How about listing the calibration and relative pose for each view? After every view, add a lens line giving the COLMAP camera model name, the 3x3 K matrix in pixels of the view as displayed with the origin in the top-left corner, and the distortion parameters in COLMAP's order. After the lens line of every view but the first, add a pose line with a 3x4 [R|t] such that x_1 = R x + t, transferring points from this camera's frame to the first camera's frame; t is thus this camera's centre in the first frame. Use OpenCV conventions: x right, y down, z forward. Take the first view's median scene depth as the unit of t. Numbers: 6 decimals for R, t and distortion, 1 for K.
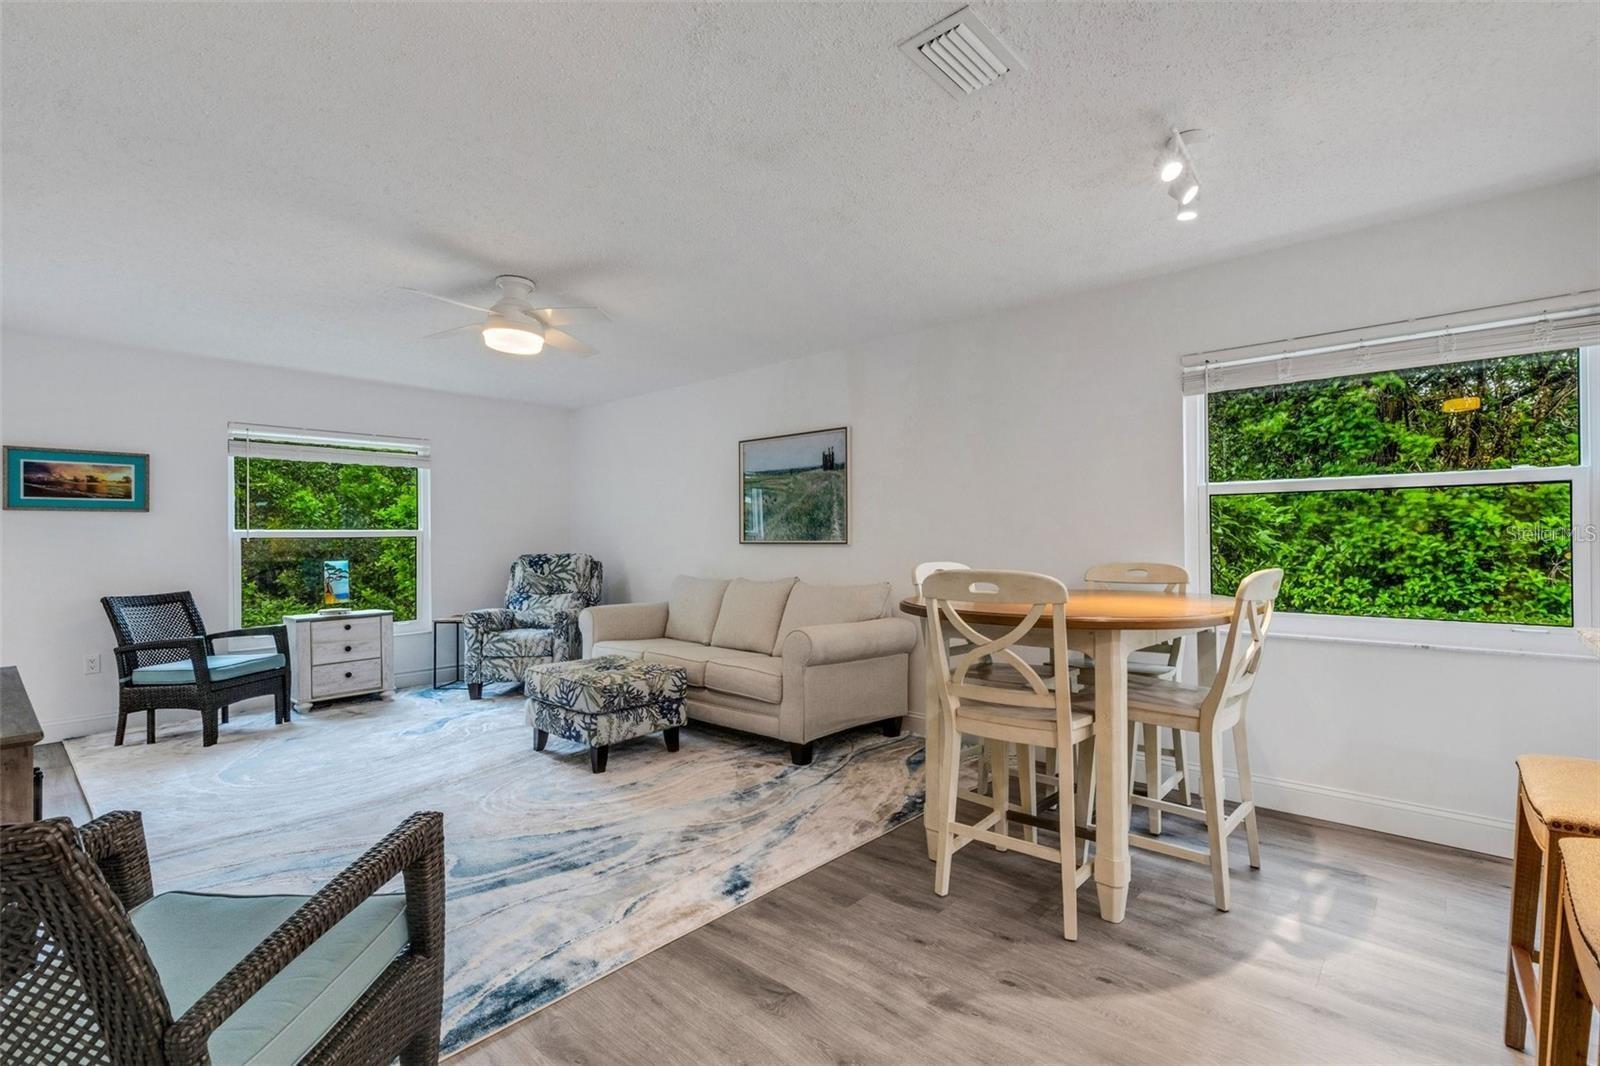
lens RADIAL K [[724.5, 0, 802.9], [0, 724.5, 536.5], [0, 0, 1]] dist [0.008102, -0.000077]
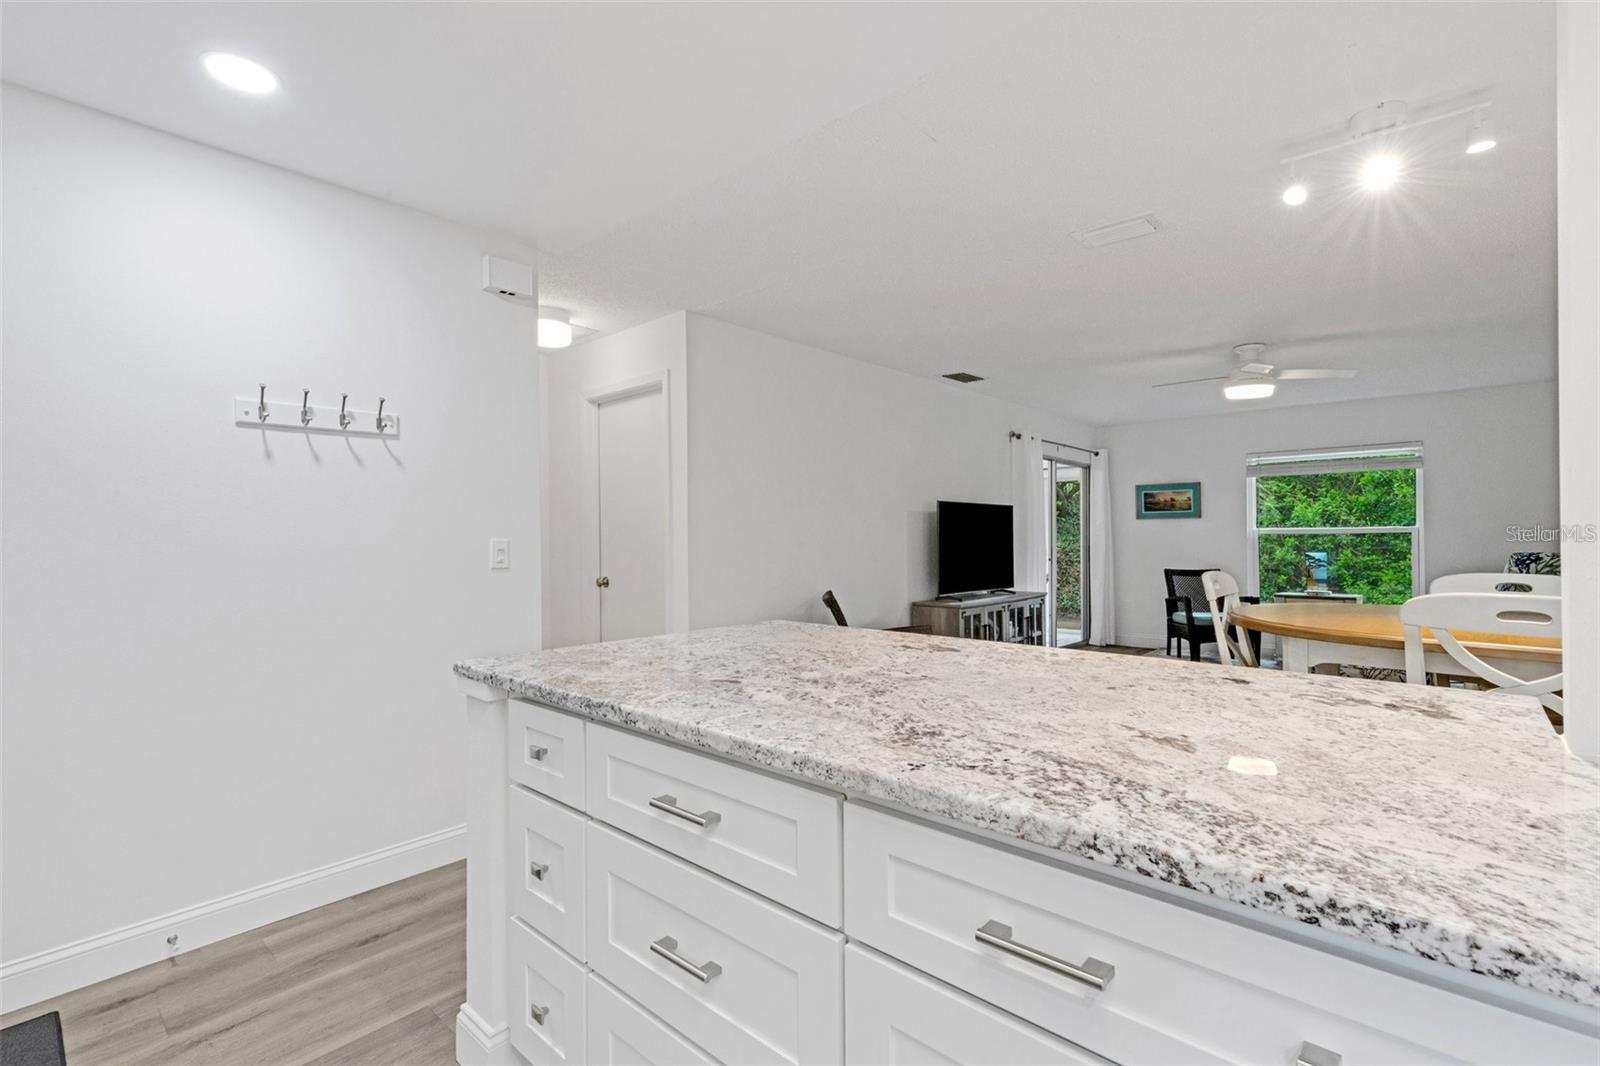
lens RADIAL K [[724.5, 0, 808.6], [0, 724.5, 534.9], [0, 0, 1]] dist [0.008102, -0.000077]
pose [[0.011417, 0.005942, -0.999917, 0.736330], [0.010363, 0.999928, 0.006060, -0.016602], [0.999881, -0.010431, 0.011355, 0.135572]]
